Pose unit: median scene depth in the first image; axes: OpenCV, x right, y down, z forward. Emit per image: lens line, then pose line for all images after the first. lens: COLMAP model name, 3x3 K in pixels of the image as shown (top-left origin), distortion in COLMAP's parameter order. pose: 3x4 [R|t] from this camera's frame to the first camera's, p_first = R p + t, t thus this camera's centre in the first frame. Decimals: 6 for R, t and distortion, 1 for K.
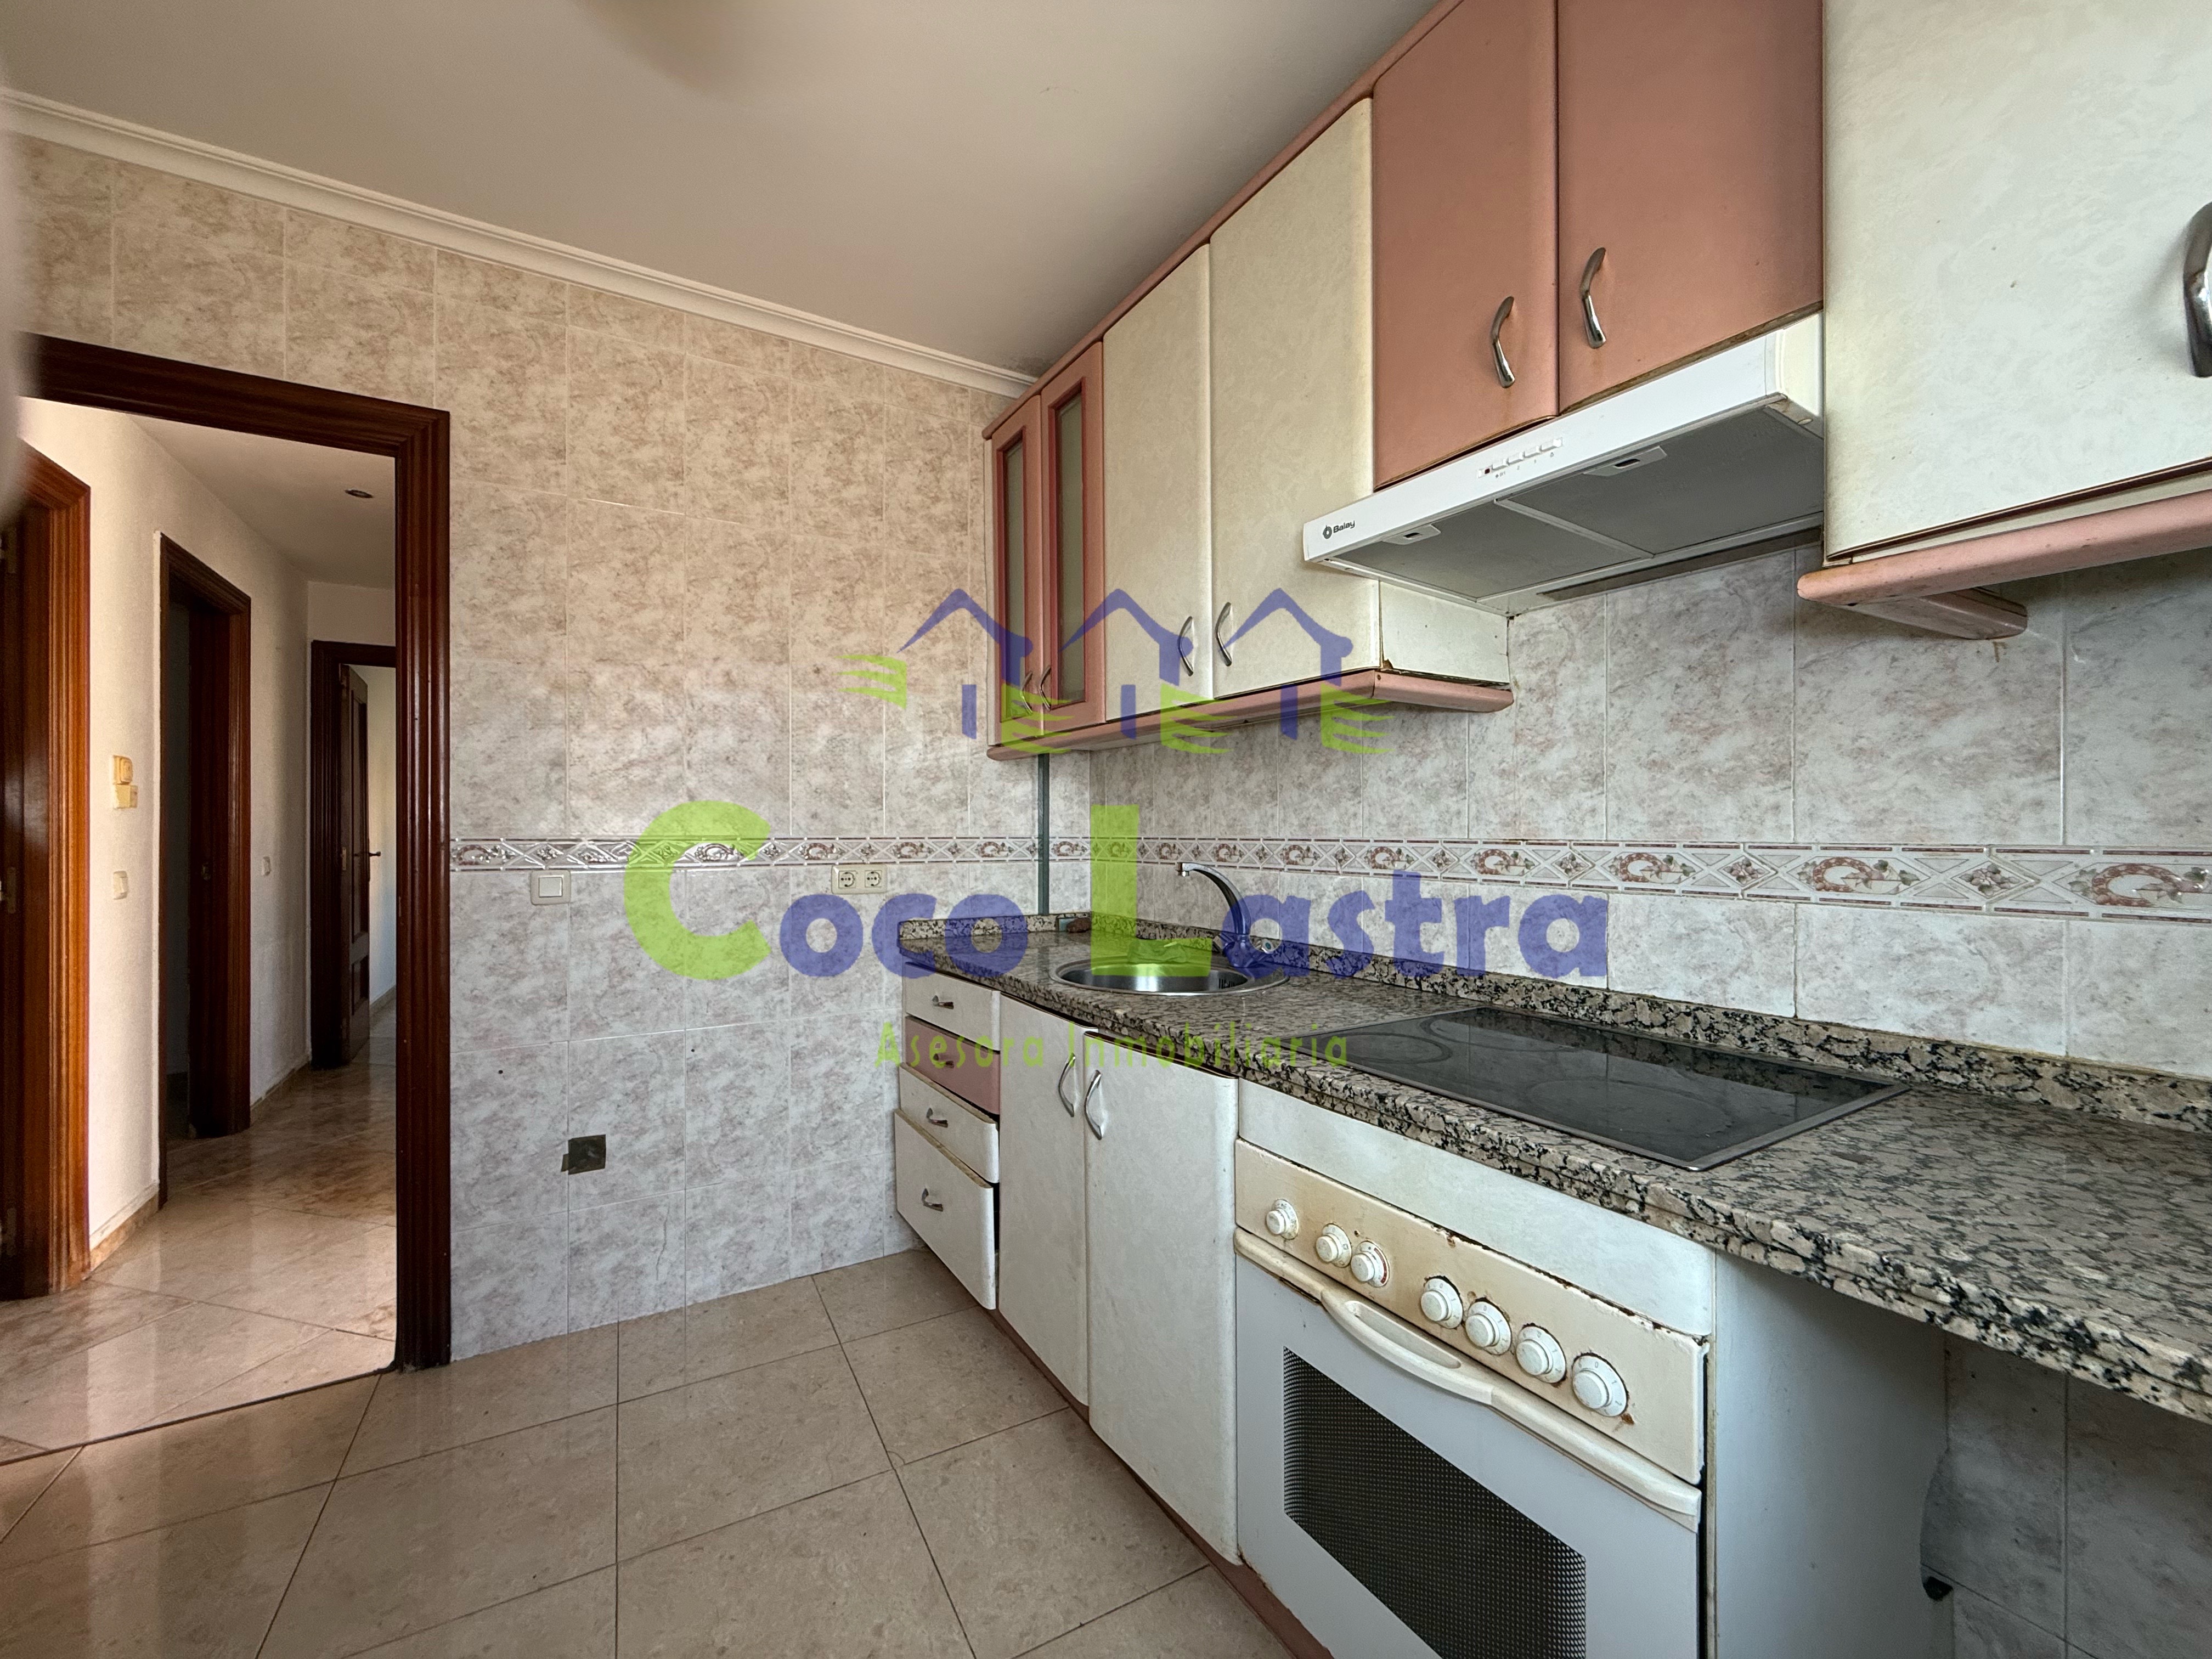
lens RADIAL K [[902.6, 0, 1081.4], [0, 902.6, 834.0], [0, 0, 1]] dist [-0.000761, 0.000323]
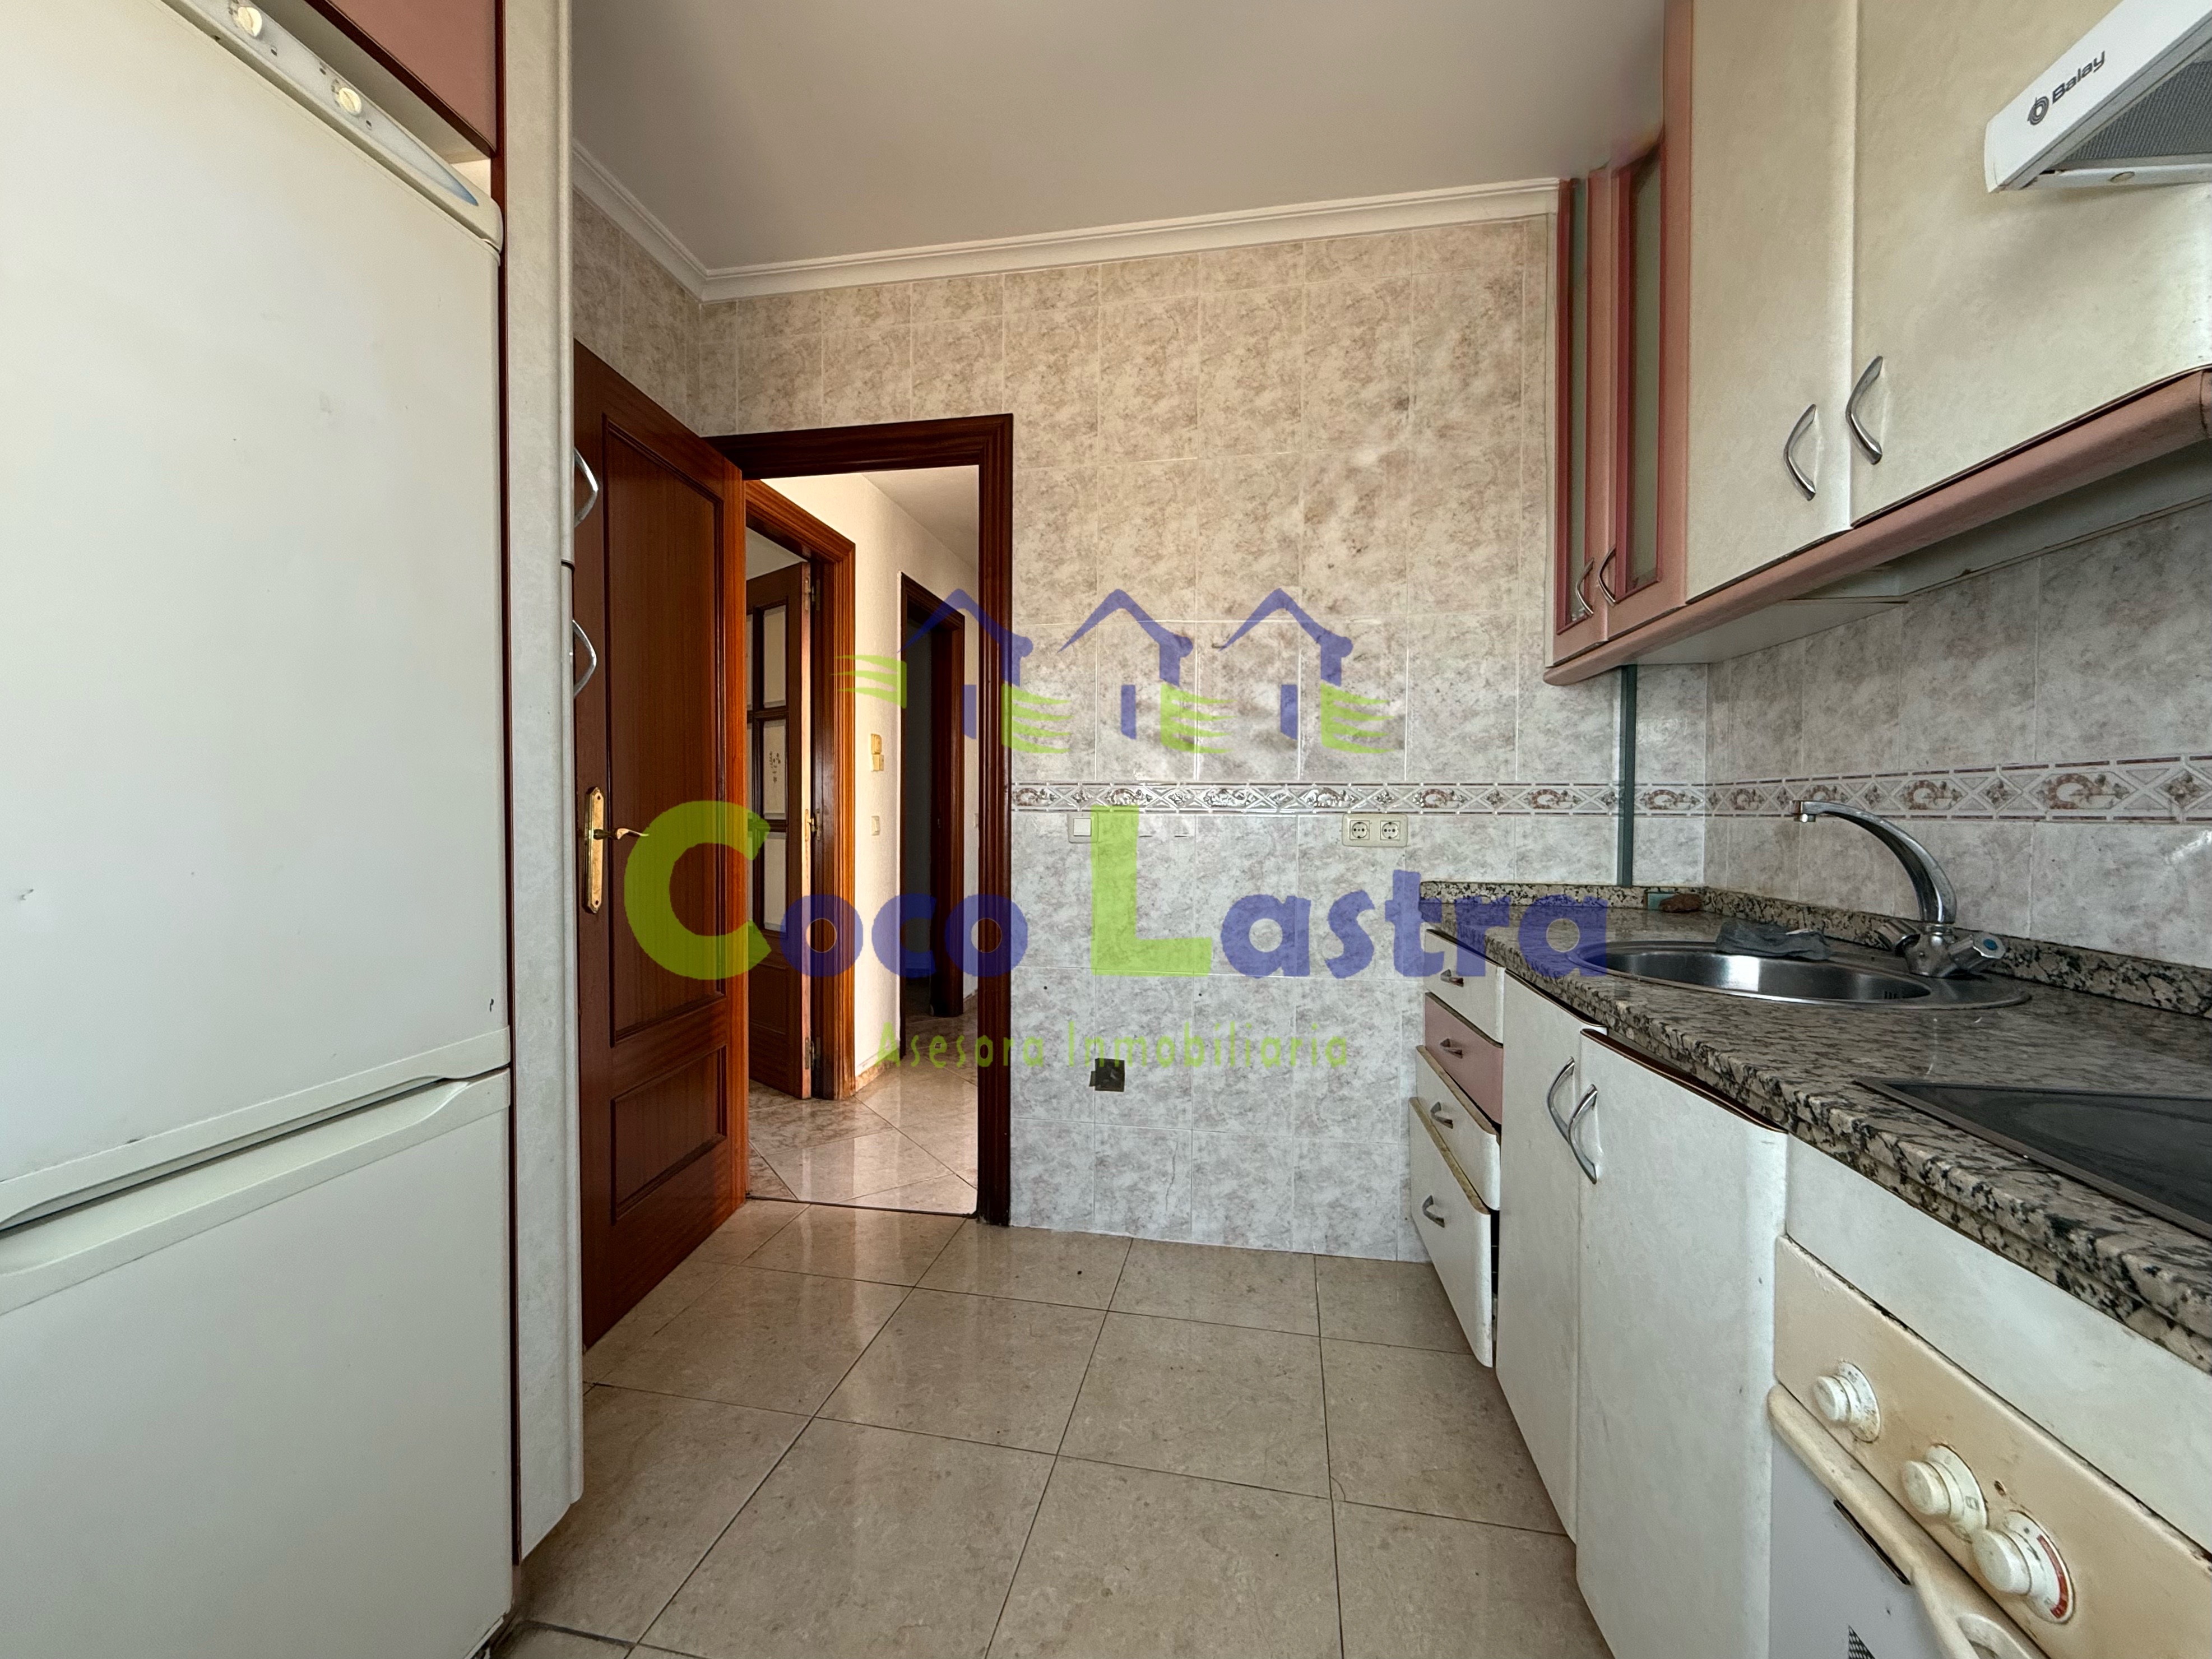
lens RADIAL K [[902.7, 0, 1081.4], [0, 902.7, 834.0], [0, 0, 1]] dist [-0.000761, 0.000323]
pose [[0.764019, 0.024256, -0.644738, 0.120475], [-0.012008, 0.999655, 0.023379, 0.041391], [0.645082, -0.010120, 0.764046, 0.157058]]
